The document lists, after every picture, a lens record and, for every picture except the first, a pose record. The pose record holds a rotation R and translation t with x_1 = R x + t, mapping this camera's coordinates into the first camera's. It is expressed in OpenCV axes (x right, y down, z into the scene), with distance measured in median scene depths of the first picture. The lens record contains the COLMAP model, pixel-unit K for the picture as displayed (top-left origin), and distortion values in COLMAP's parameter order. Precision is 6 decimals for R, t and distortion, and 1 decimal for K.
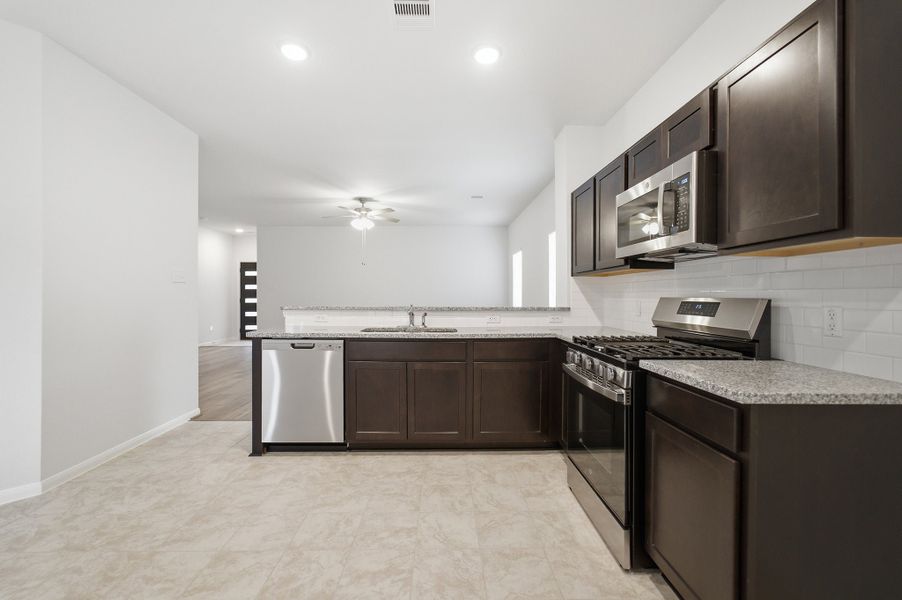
lens RADIAL K [[375.0, 0, 451.0], [0, 375.0, 300.0], [0, 0, 1]] dist [-0.003358, -0.000229]
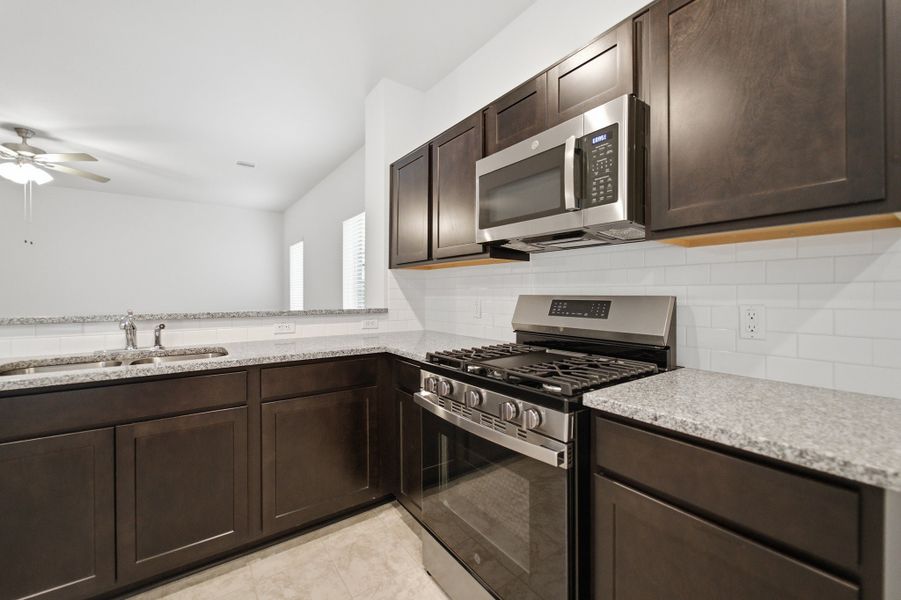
lens RADIAL K [[374.5, 0, 450.8], [0, 374.5, 295.4], [0, 0, 1]] dist [0.000125, 0.000421]
pose [[0.831190, -0.007531, 0.555937, -0.022900], [0.010991, 0.999935, -0.002888, -0.004815], [-0.555880, 0.008511, 0.831219, 0.347698]]
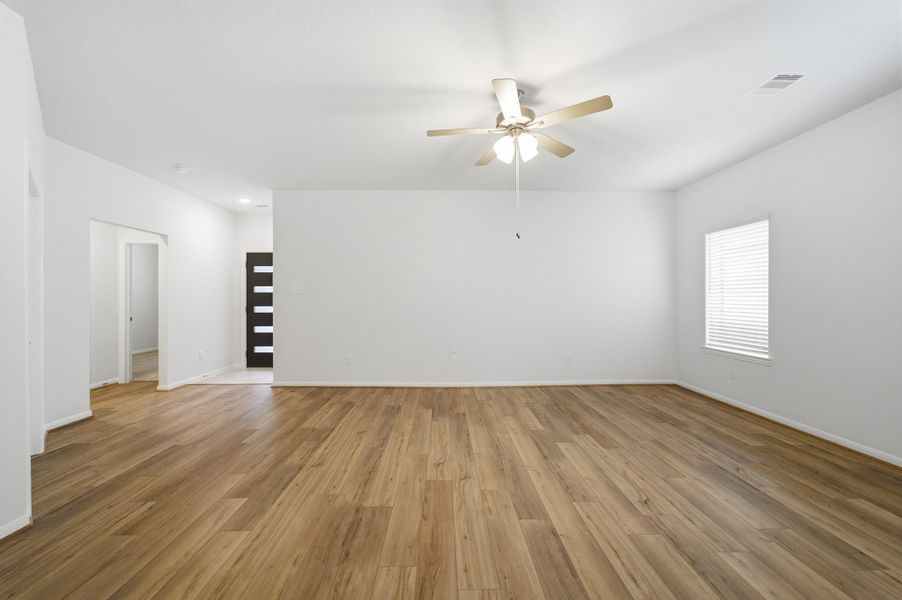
lens RADIAL K [[364.8, 0, 456.5], [0, 364.8, 297.8], [0, 0, 1]] dist [0.000982, 0.000204]
pose [[0.999967, -0.006302, 0.005101, -0.715919], [0.006377, 0.999870, -0.014823, -0.032290], [-0.005007, 0.014855, 0.999877, 1.291479]]
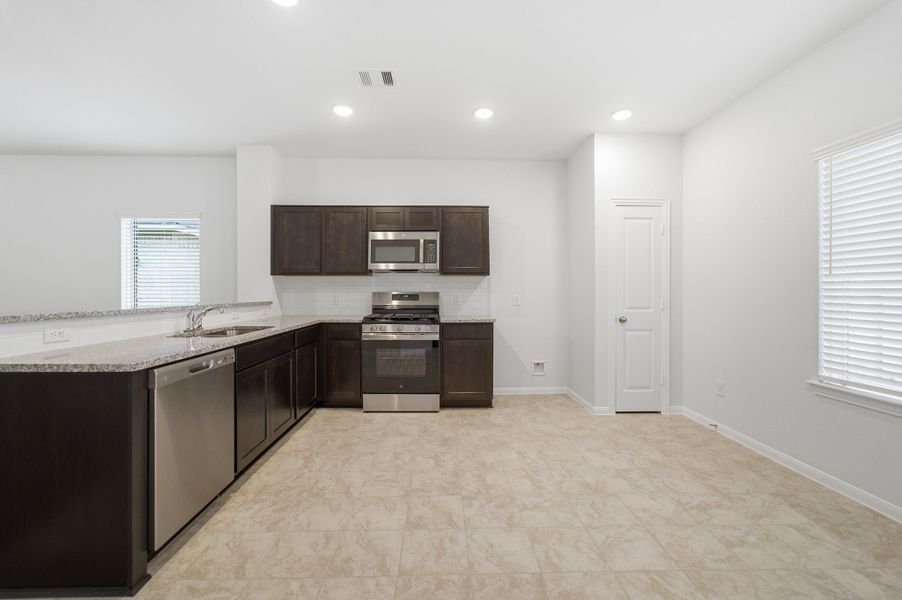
lens RADIAL K [[369.0, 0, 450.5], [0, 369.0, 291.0], [0, 0, 1]] dist [-0.000319, 0.000100]
pose [[-0.001154, -0.001865, 0.999998, -1.093844], [0.009841, 0.999950, 0.001876, -0.010788], [-0.999951, 0.009843, -0.001136, 0.562074]]
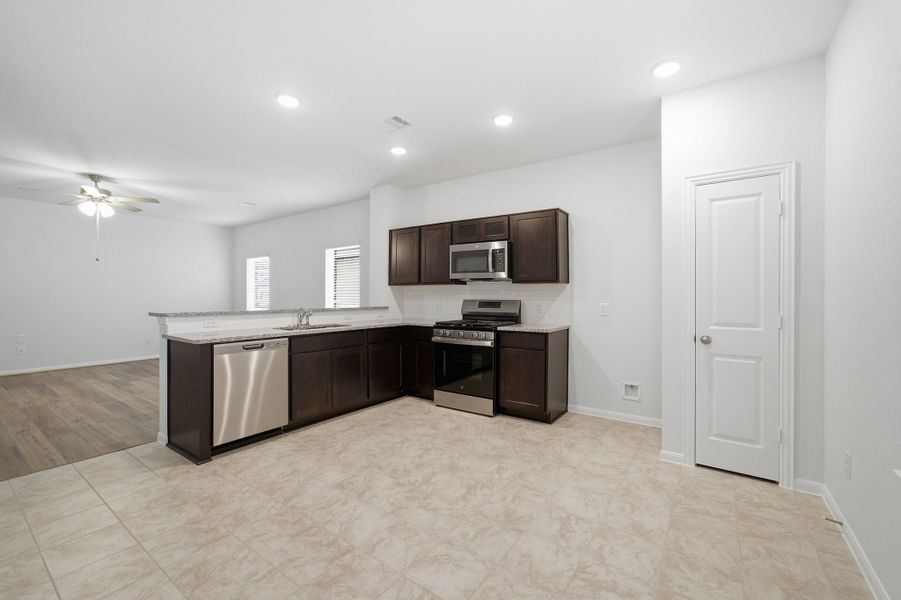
lens RADIAL K [[374.5, 0, 450.8], [0, 374.5, 295.4], [0, 0, 1]] dist [0.000125, 0.000421]
pose [[0.604174, -0.002812, 0.796848, -0.950043], [0.010522, 0.999935, -0.004449, -0.017785], [-0.796783, 0.011072, 0.604164, -0.133503]]
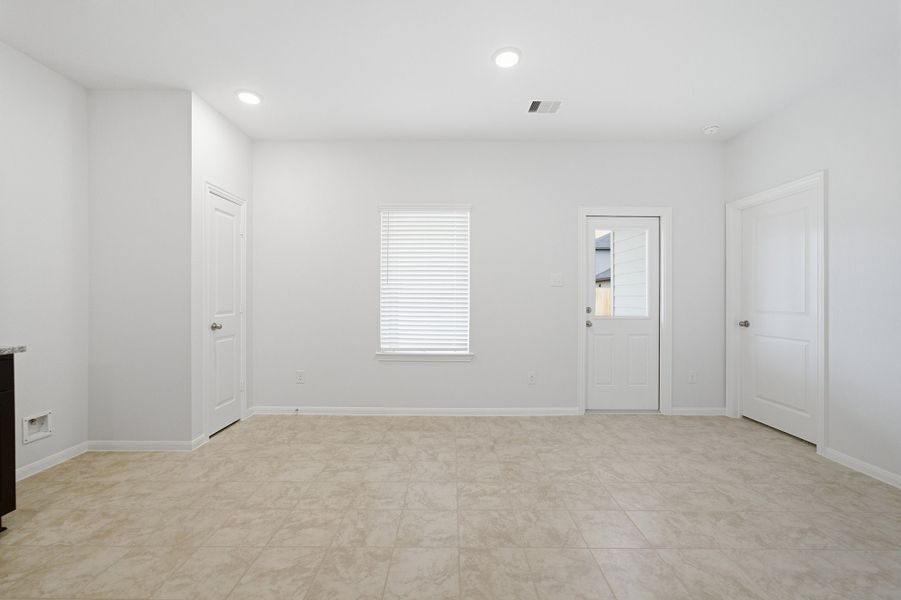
lens RADIAL K [[364.3, 0, 450.5], [0, 364.3, 300.0], [0, 0, 1]] dist [-0.010739, 0.000070]
pose [[-0.999608, -0.008397, 0.026720, -0.508634], [-0.007977, 0.999843, 0.015802, -0.003913], [-0.026849, 0.015583, -0.999518, 1.048837]]
